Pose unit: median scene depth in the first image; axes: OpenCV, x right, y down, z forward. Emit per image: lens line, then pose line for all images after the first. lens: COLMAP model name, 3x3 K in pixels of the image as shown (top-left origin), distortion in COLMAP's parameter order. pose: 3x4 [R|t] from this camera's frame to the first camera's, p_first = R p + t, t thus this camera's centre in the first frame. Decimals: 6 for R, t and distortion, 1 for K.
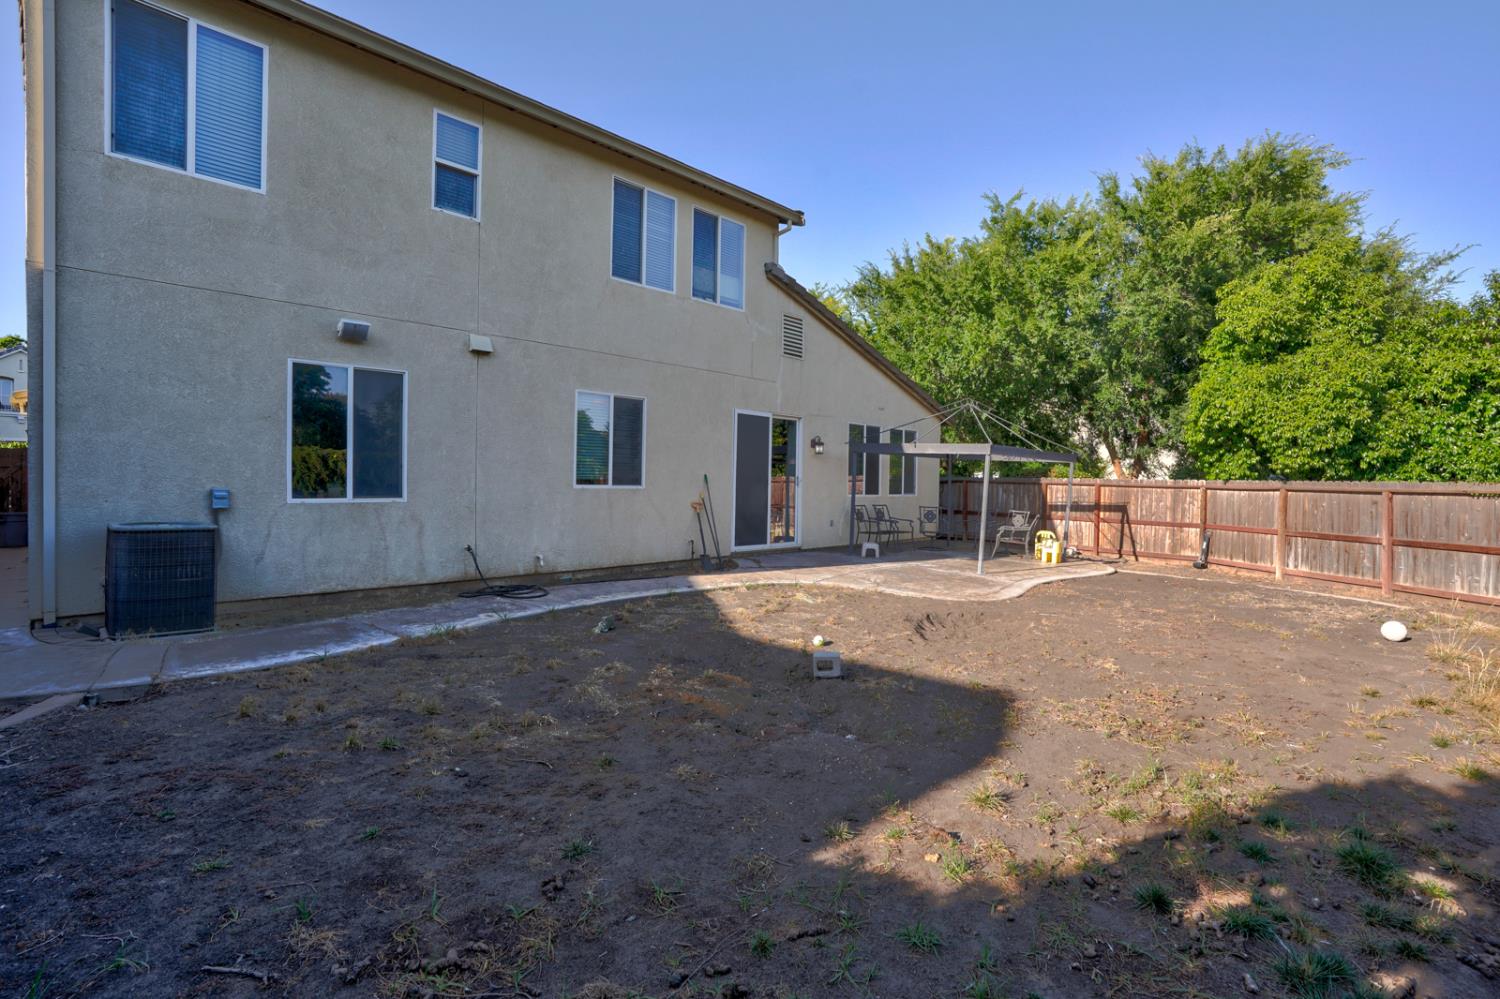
lens RADIAL K [[695.6, 0, 757.7], [0, 695.6, 493.9], [0, 0, 1]] dist [-0.071885, 0.027788]
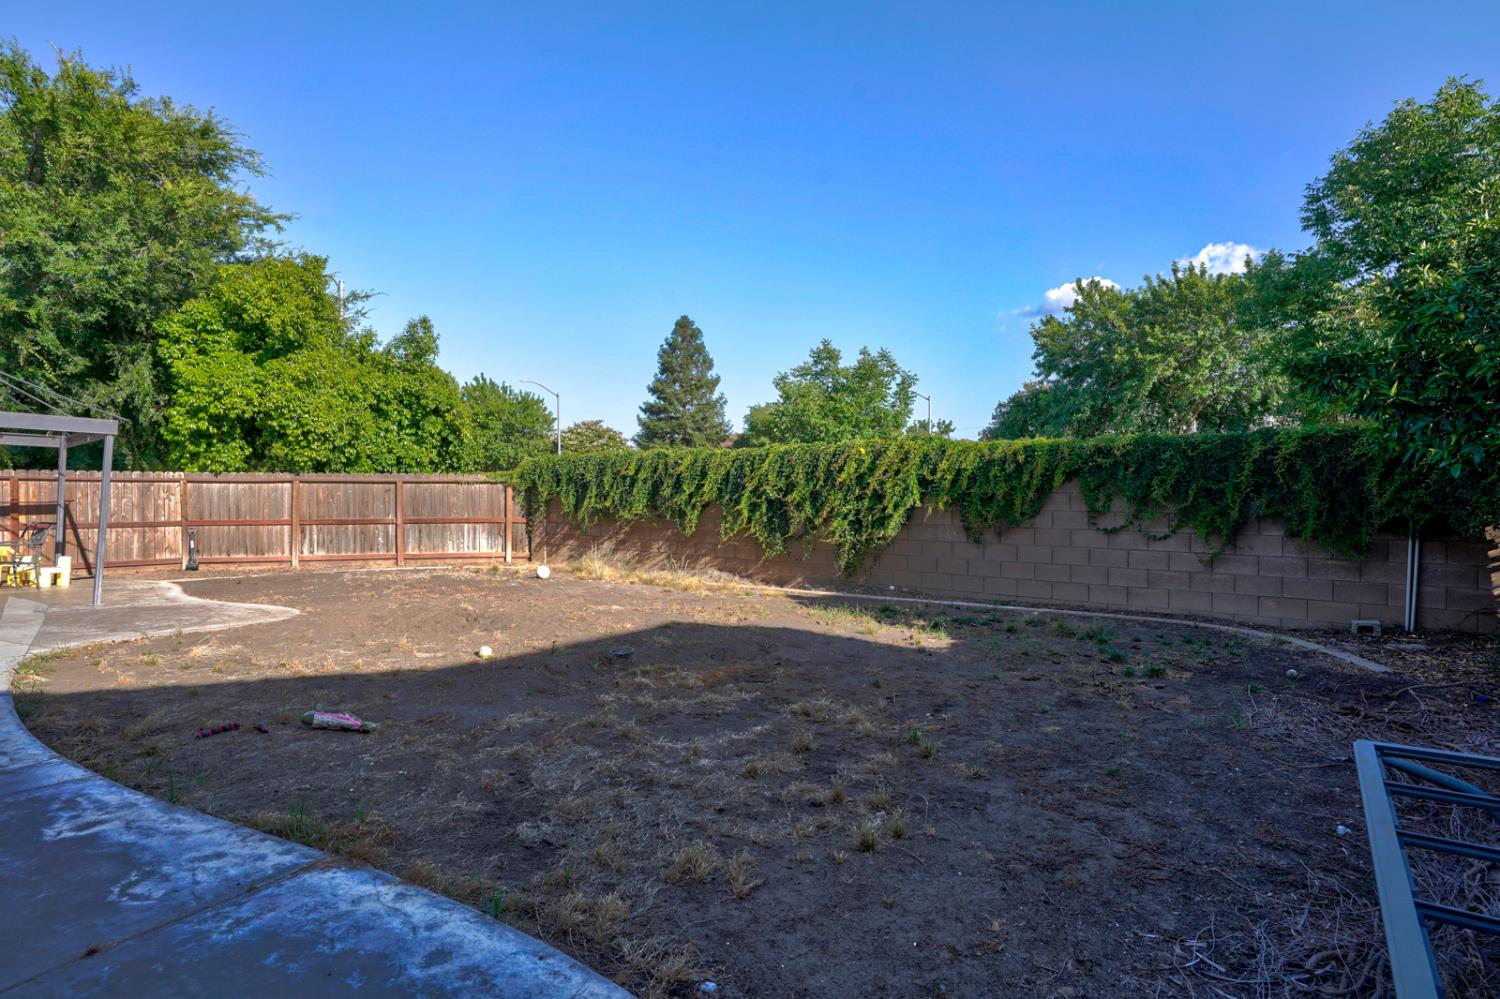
lens RADIAL K [[777.4, 0, 748.7], [0, 777.4, 476.4], [0, 0, 1]] dist [-0.002966, -0.000483]
pose [[-0.077667, -0.004214, 0.996970, -0.487505], [0.018130, 0.999820, 0.005639, -0.008036], [-0.996815, 0.018513, -0.077576, 0.386827]]
